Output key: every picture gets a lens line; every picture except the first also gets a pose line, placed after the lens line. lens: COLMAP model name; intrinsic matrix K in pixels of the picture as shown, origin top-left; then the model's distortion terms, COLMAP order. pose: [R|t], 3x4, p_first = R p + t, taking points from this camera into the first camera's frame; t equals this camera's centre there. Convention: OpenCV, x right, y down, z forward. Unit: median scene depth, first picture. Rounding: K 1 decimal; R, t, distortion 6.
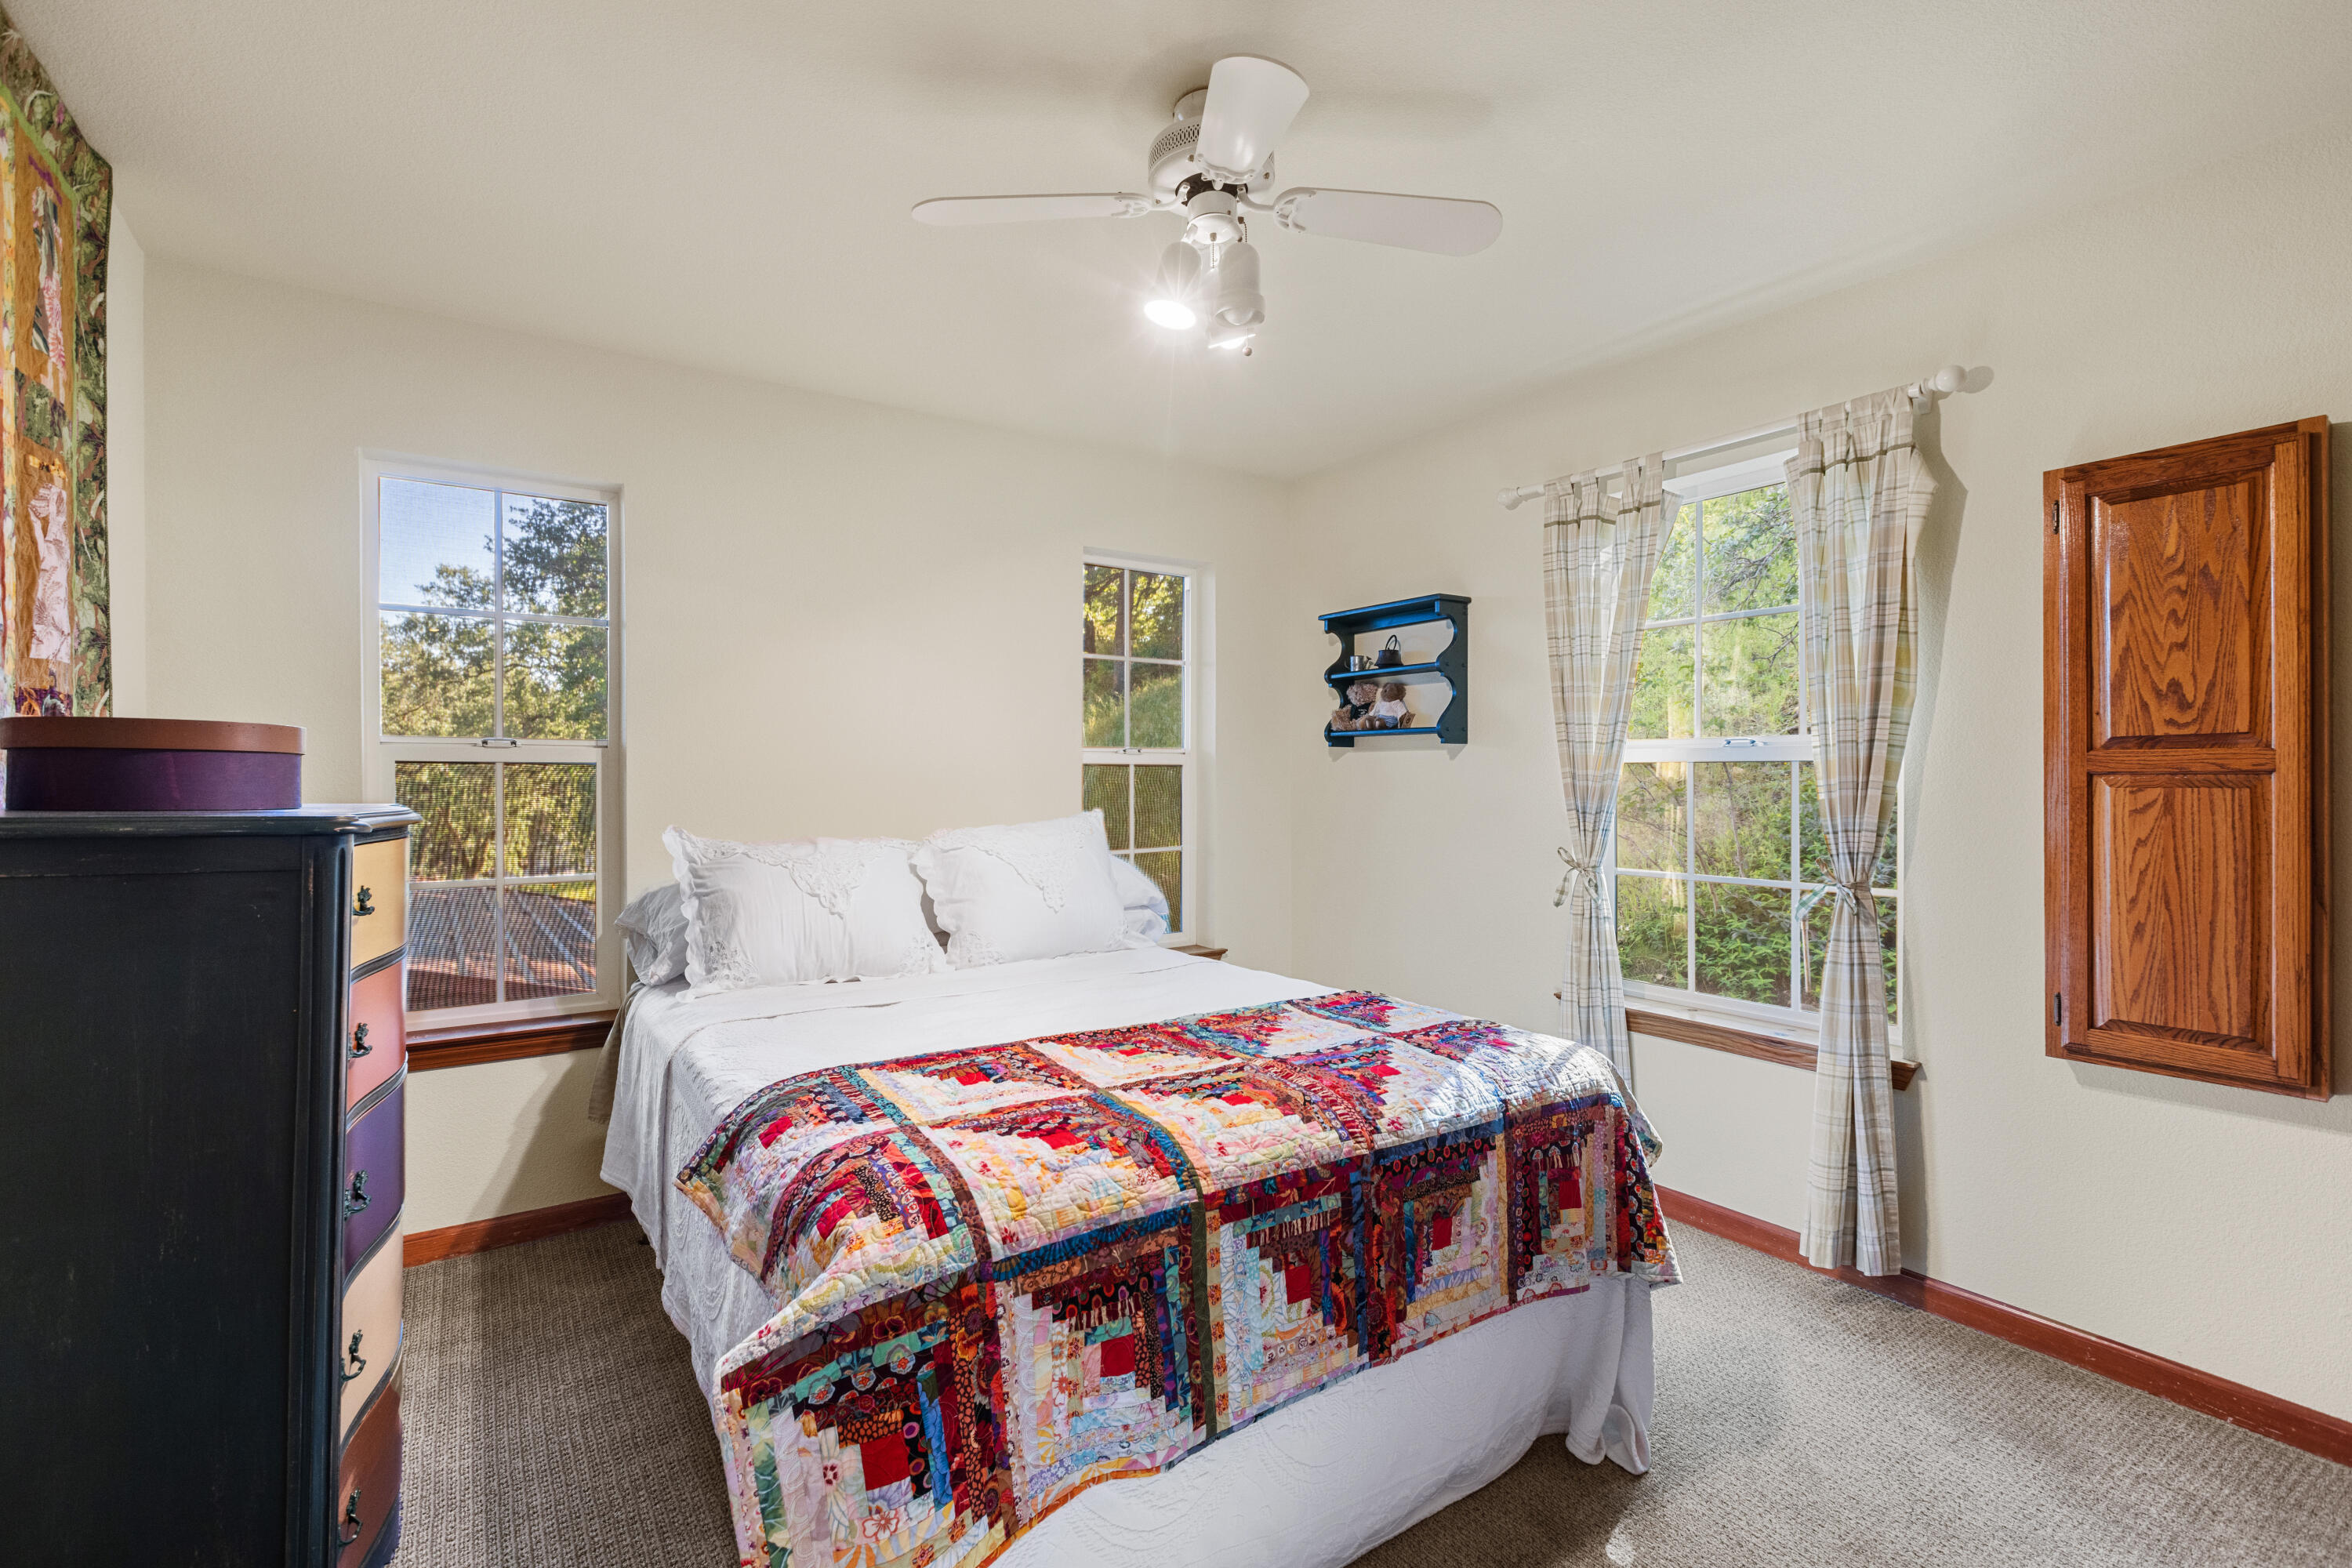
lens RADIAL K [[1050.6, 0, 1173.7], [0, 1050.6, 783.2], [0, 0, 1]] dist [0.003432, -0.000148]
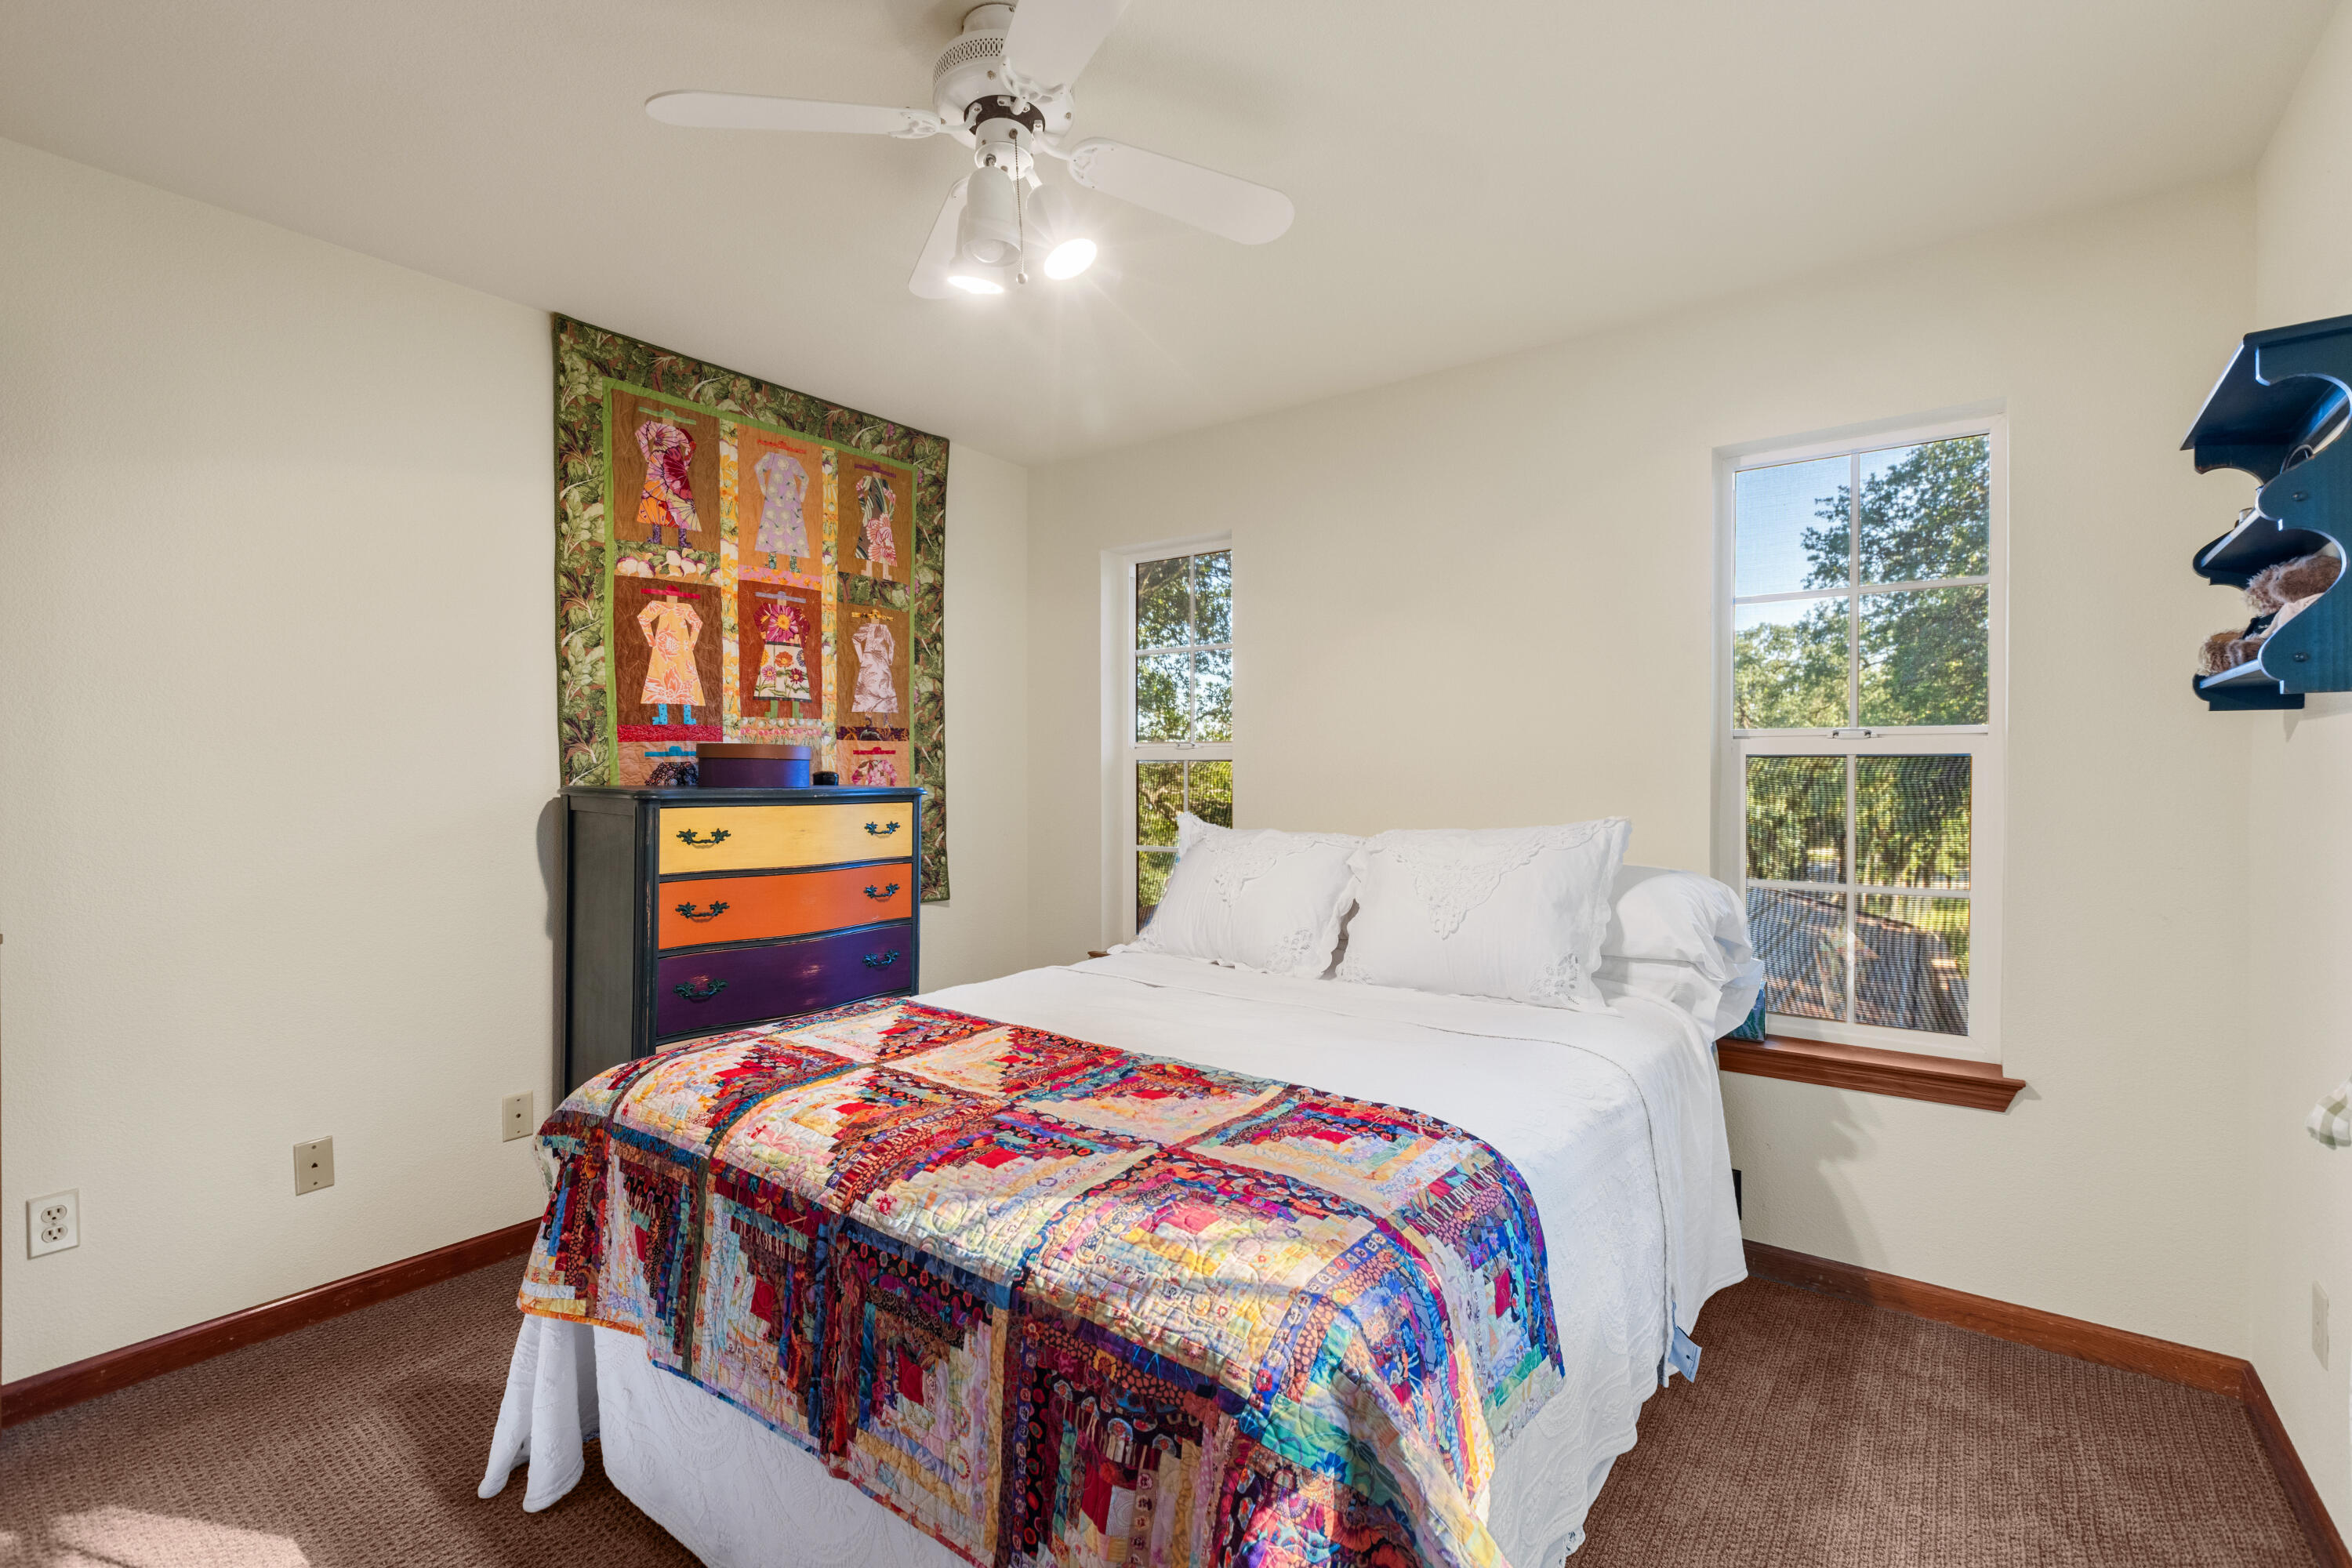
lens RADIAL K [[1050.6, 0, 1164.4], [0, 1050.6, 771.8], [0, 0, 1]] dist [0.003432, -0.000148]
pose [[0.318894, 0.001958, -0.947788, 0.999789], [-0.007515, 0.999972, -0.000462, -0.007116], [0.947761, 0.007270, 0.318900, 0.906843]]
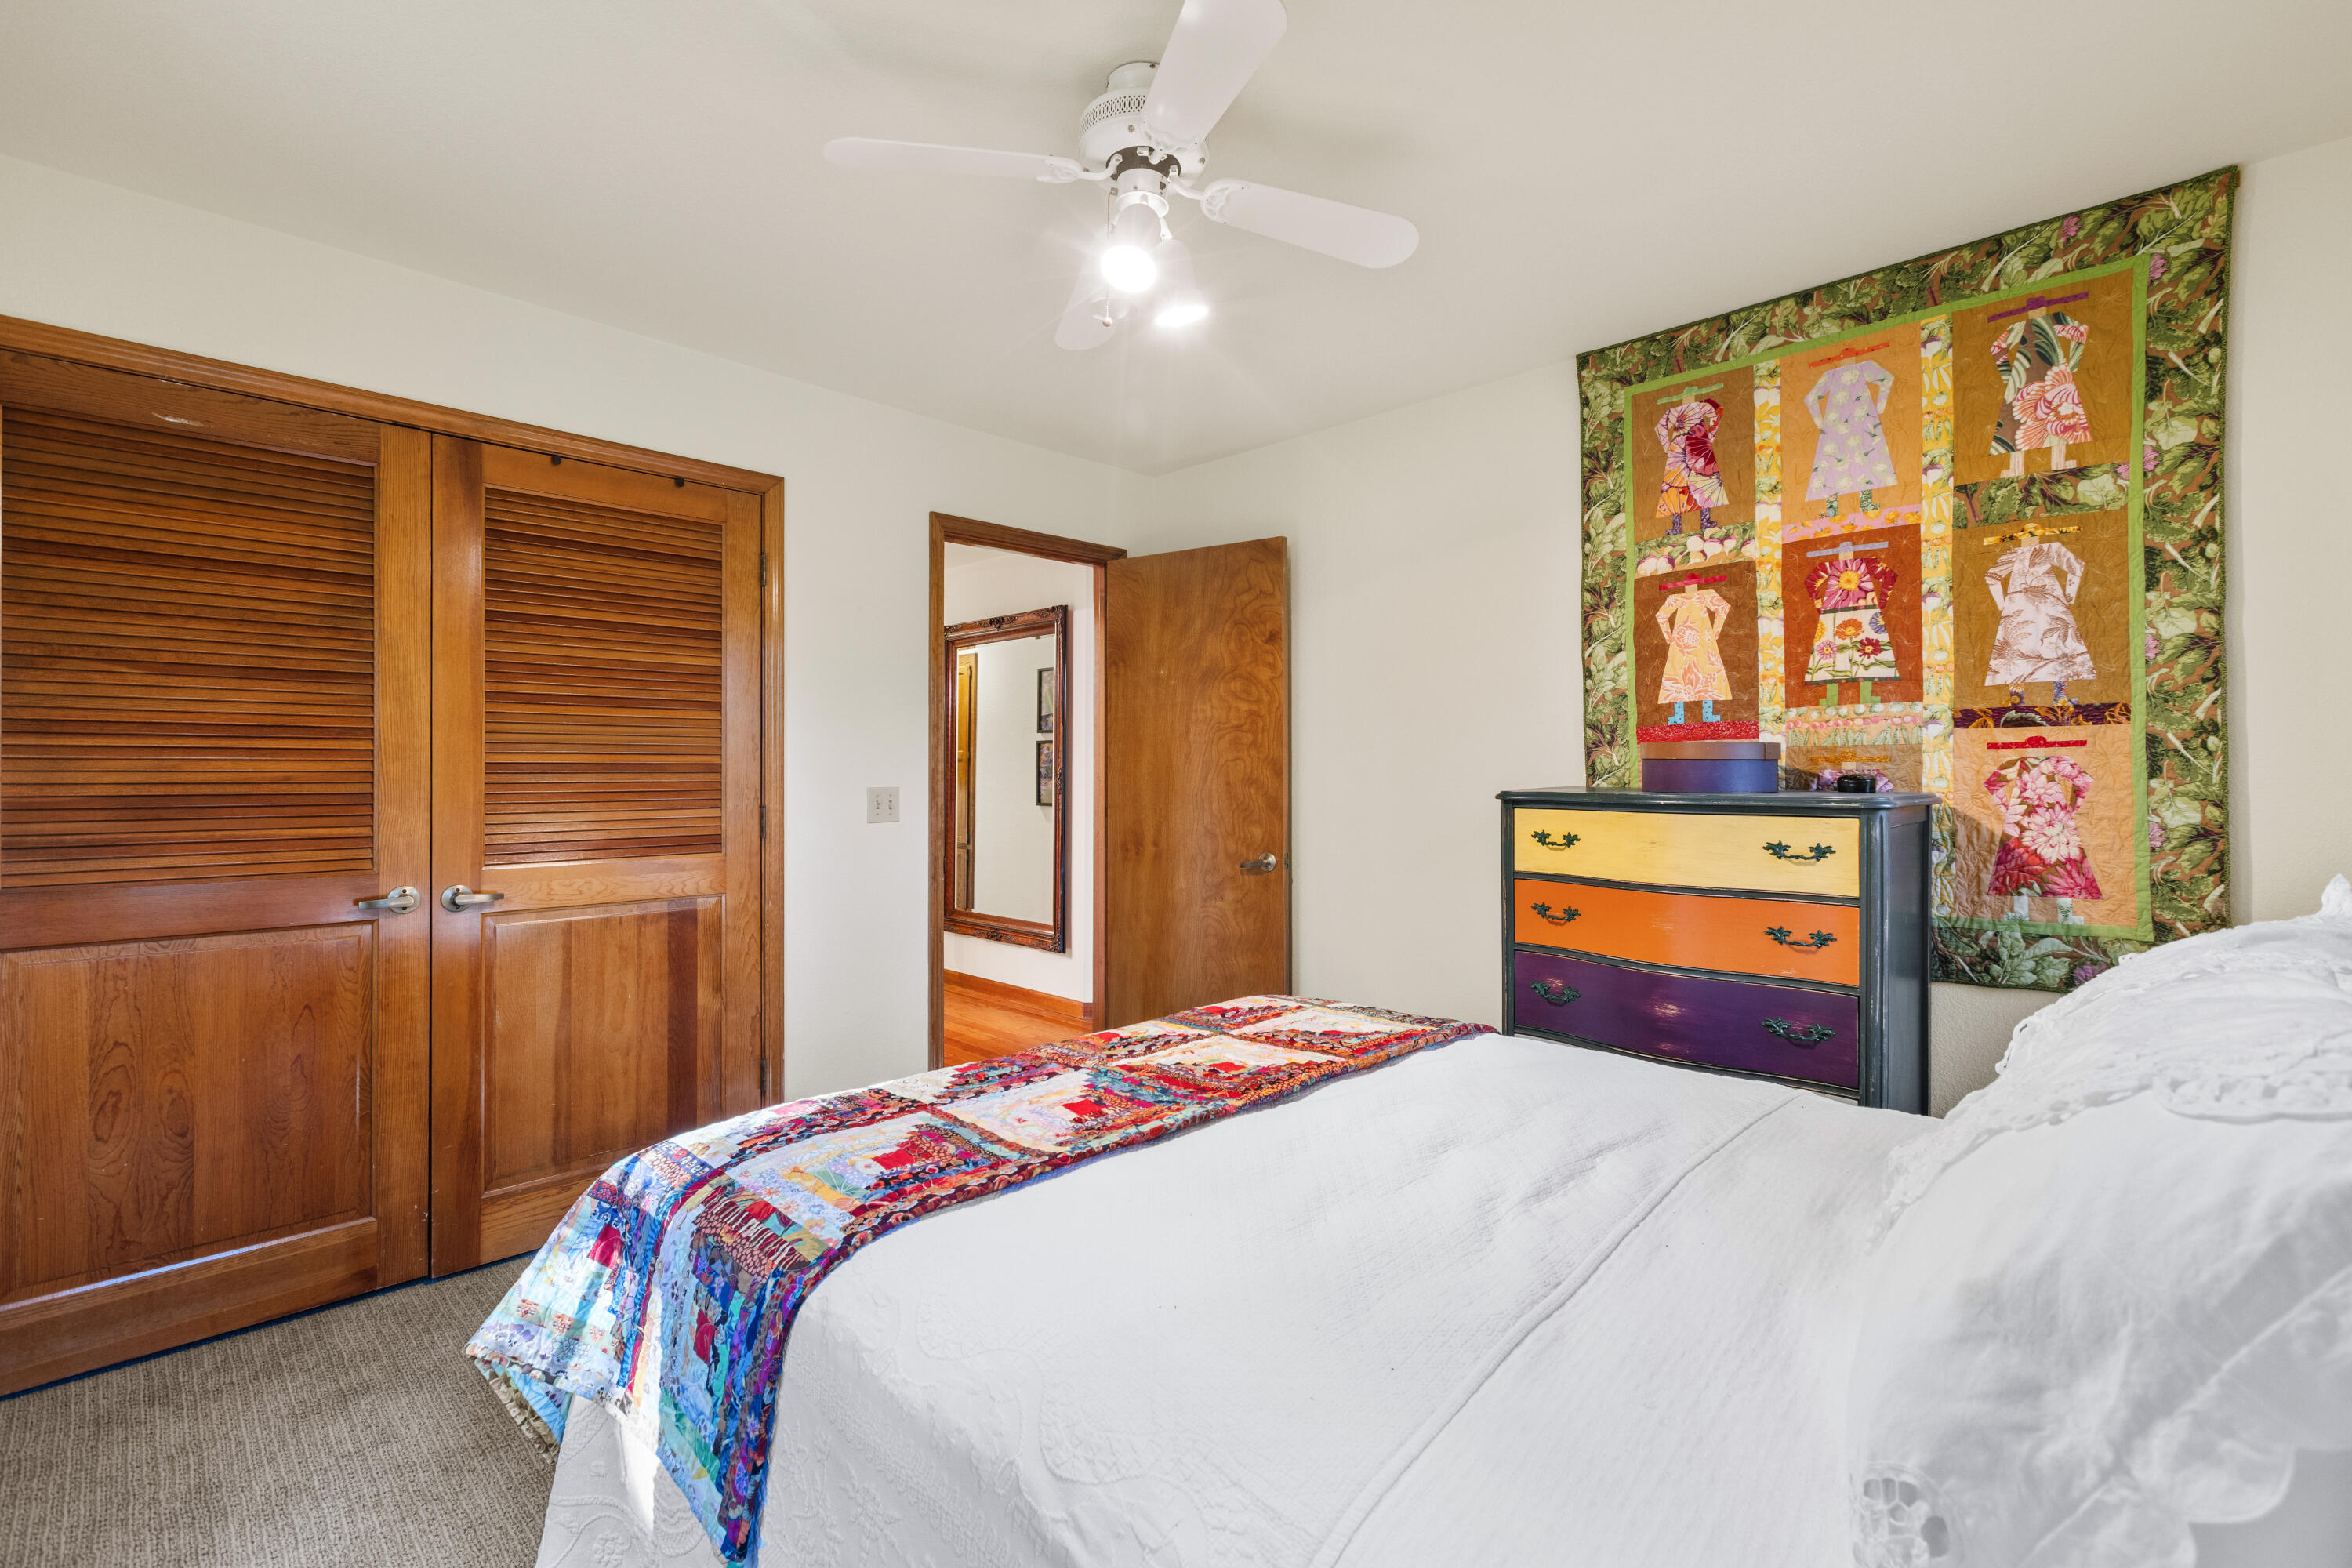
lens RADIAL K [[1050.6, 0, 1161.9], [0, 1050.6, 764.8], [0, 0, 1]] dist [0.003432, -0.000148]
pose [[-0.981650, -0.002884, -0.190672, 0.217003], [-0.002735, 0.999996, -0.001044, -0.012237], [0.190674, -0.000503, -0.981653, 2.091445]]
